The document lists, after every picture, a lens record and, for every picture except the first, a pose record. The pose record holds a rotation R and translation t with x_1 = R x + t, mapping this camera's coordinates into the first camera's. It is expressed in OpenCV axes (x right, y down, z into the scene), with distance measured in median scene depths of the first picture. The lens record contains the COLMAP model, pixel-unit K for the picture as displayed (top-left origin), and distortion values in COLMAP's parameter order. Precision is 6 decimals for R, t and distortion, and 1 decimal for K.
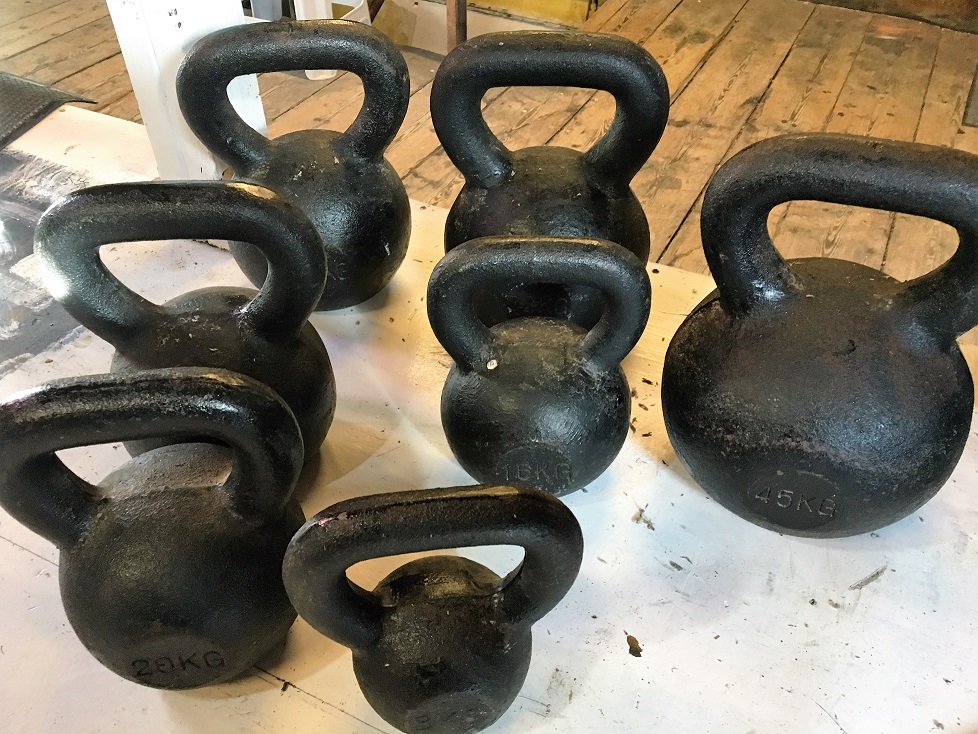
lens RADIAL K [[840.5, 0, 484.2], [0, 840.5, 361.8], [0, 0, 1]] dist [0.067602, -0.097917]
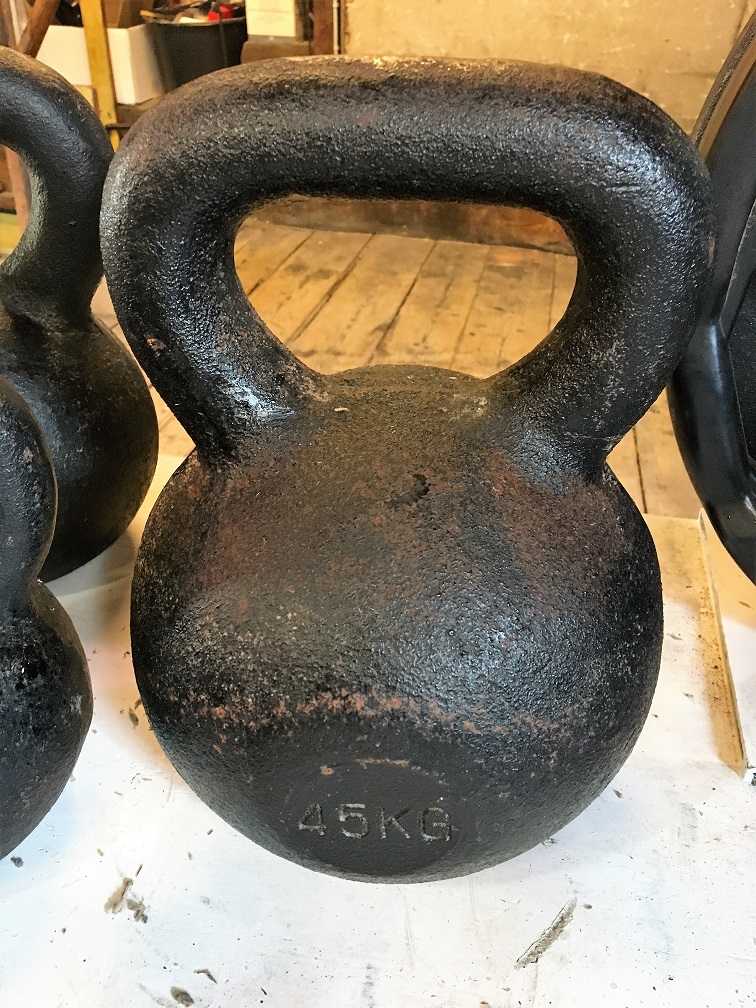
lens RADIAL K [[866.2, 0, 375.1], [0, 866.2, 502.4], [0, 0, 1]] dist [0.067602, -0.097917]
pose [[0.965224, -0.114184, 0.235168, 0.252706], [0.149340, 0.979176, -0.137523, 0.050649], [-0.214568, 0.167861, 0.962176, 0.456277]]
